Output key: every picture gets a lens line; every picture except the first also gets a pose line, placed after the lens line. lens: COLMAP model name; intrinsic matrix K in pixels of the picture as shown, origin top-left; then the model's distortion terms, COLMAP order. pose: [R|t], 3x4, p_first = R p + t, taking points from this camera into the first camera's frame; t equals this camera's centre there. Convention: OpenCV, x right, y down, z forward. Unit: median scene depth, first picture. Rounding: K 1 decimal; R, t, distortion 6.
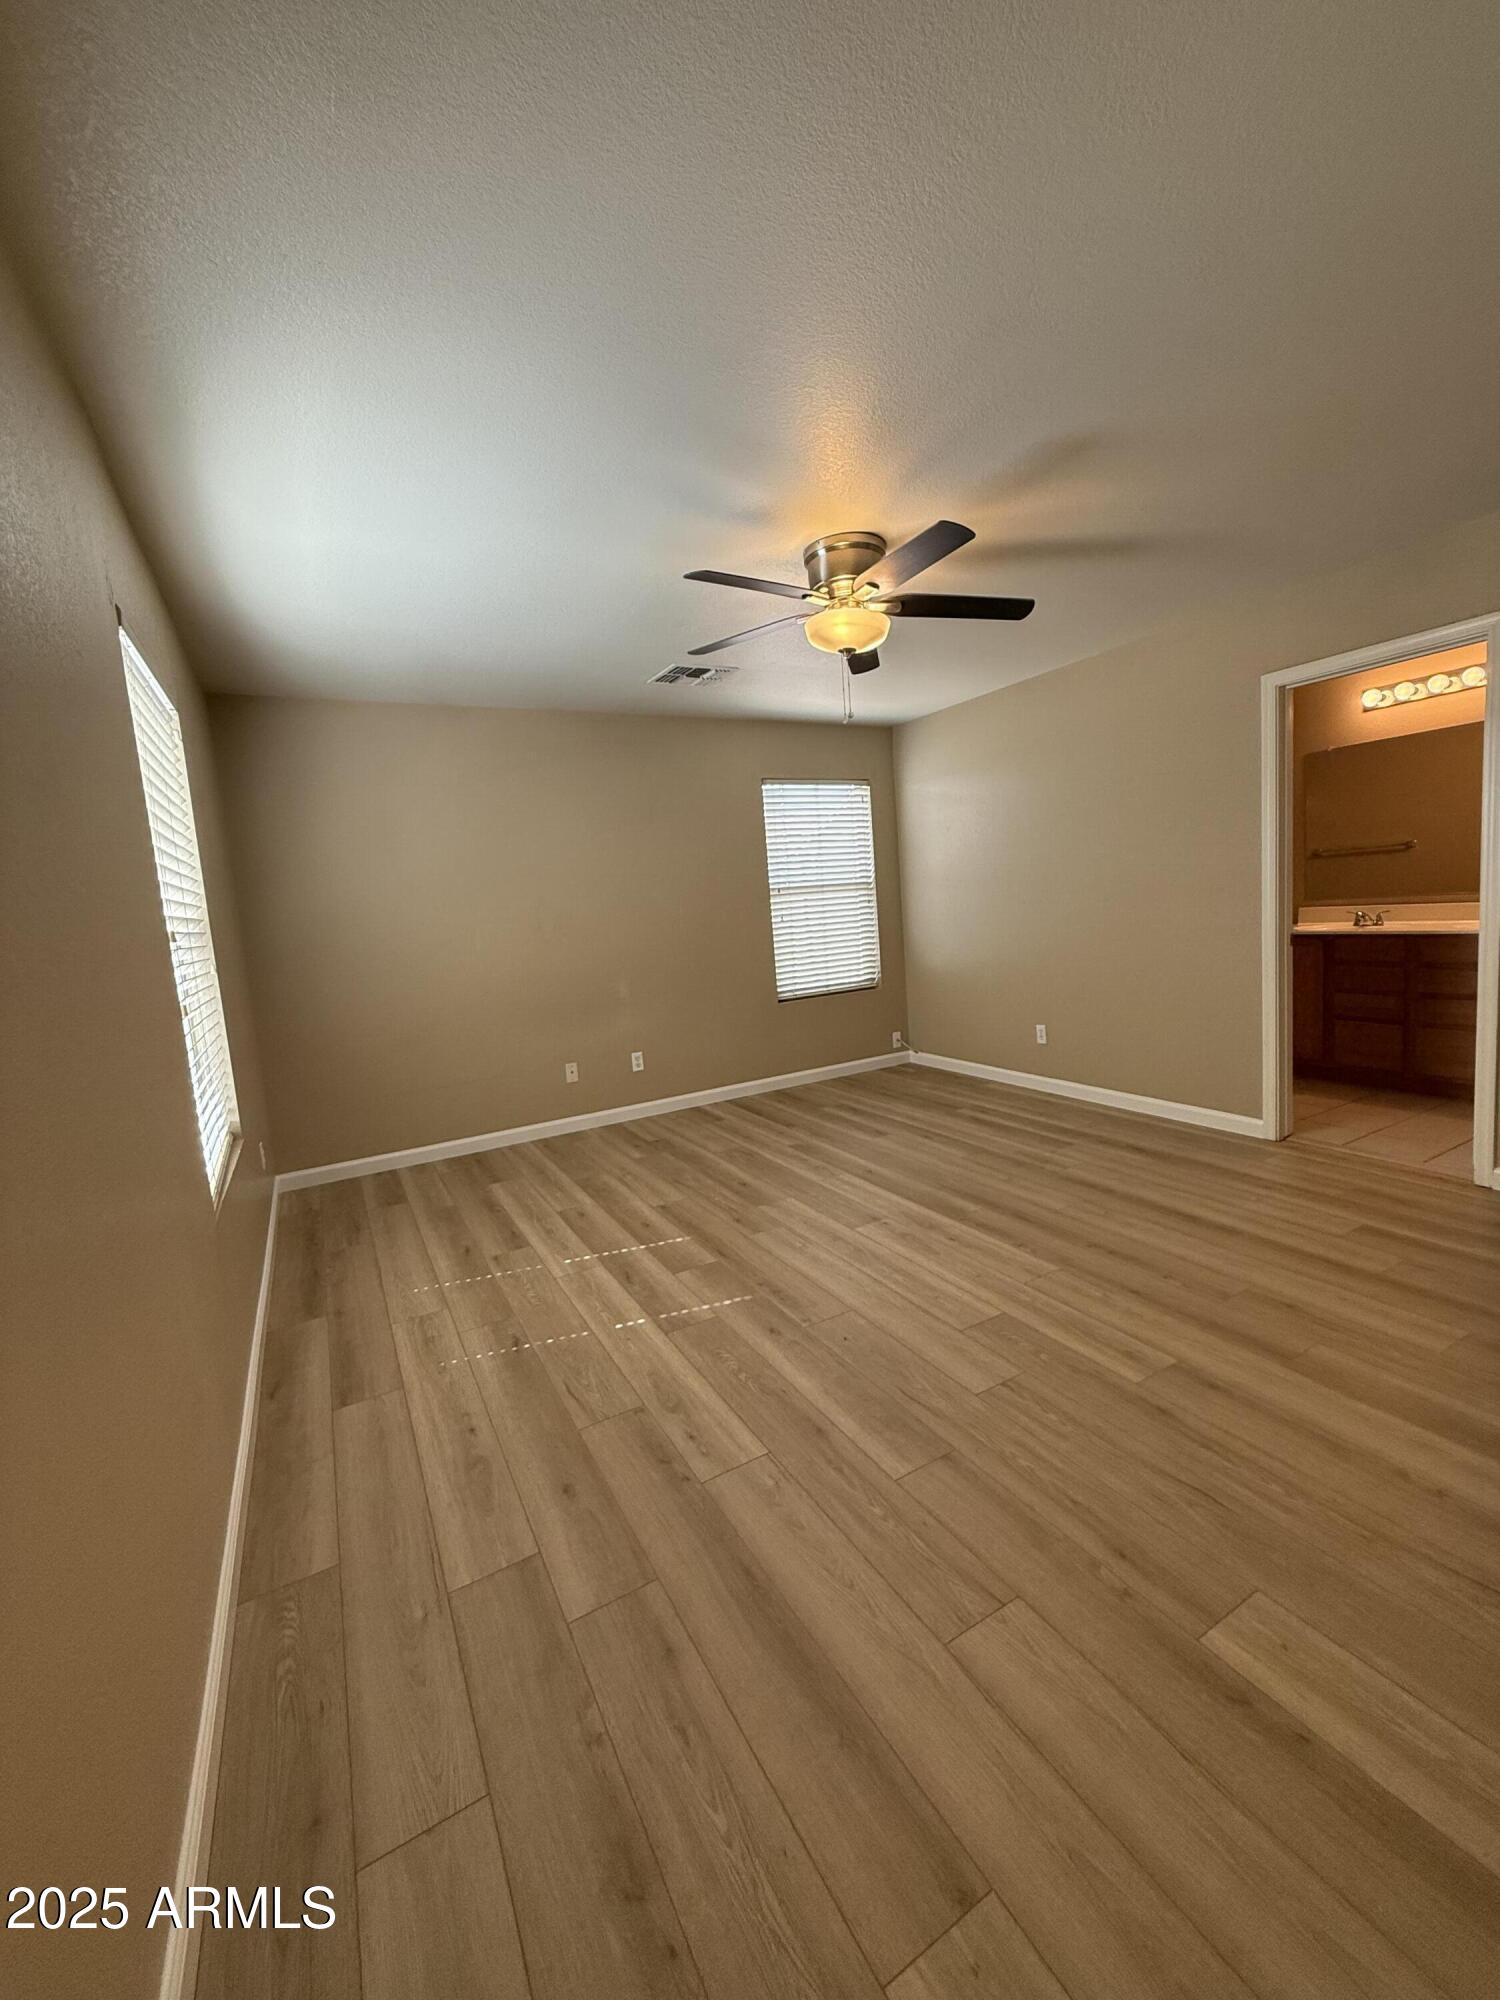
lens RADIAL K [[795.5, 0, 745.7], [0, 795.5, 992.3], [0, 0, 1]] dist [0.001332, 0.000666]
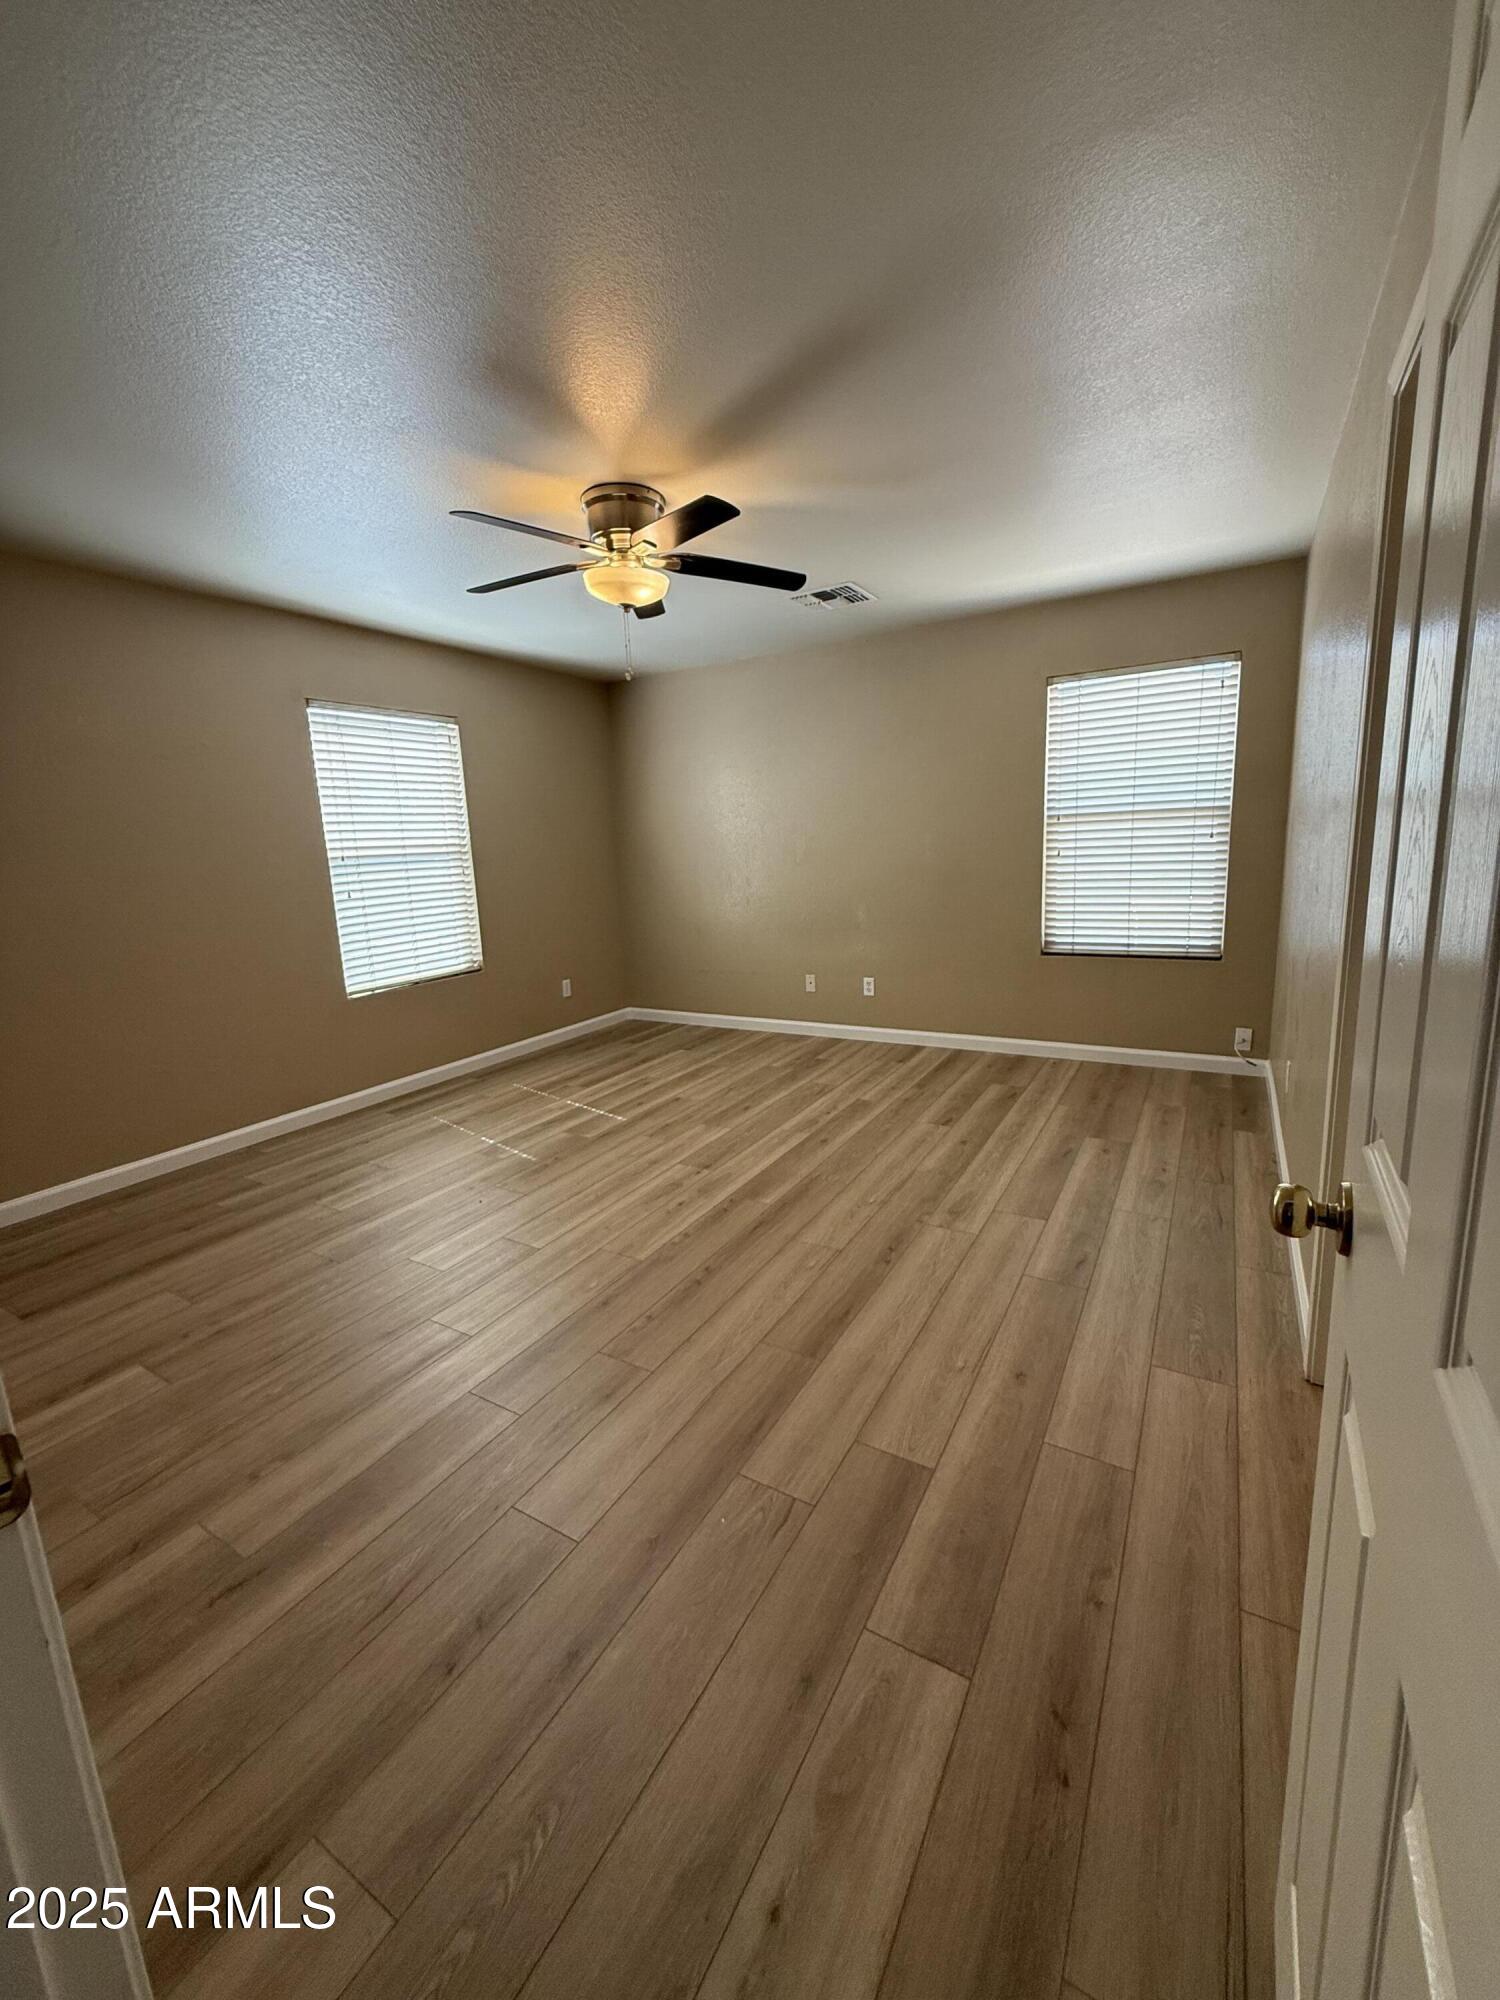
lens RADIAL K [[795.5, 0, 760.8], [0, 795.5, 986.6], [0, 0, 1]] dist [0.001332, 0.000666]
pose [[0.511533, 0.201459, -0.835313, 0.856681], [-0.087722, 0.979292, 0.182463, -0.116773], [0.854774, -0.020060, 0.518613, 0.449812]]
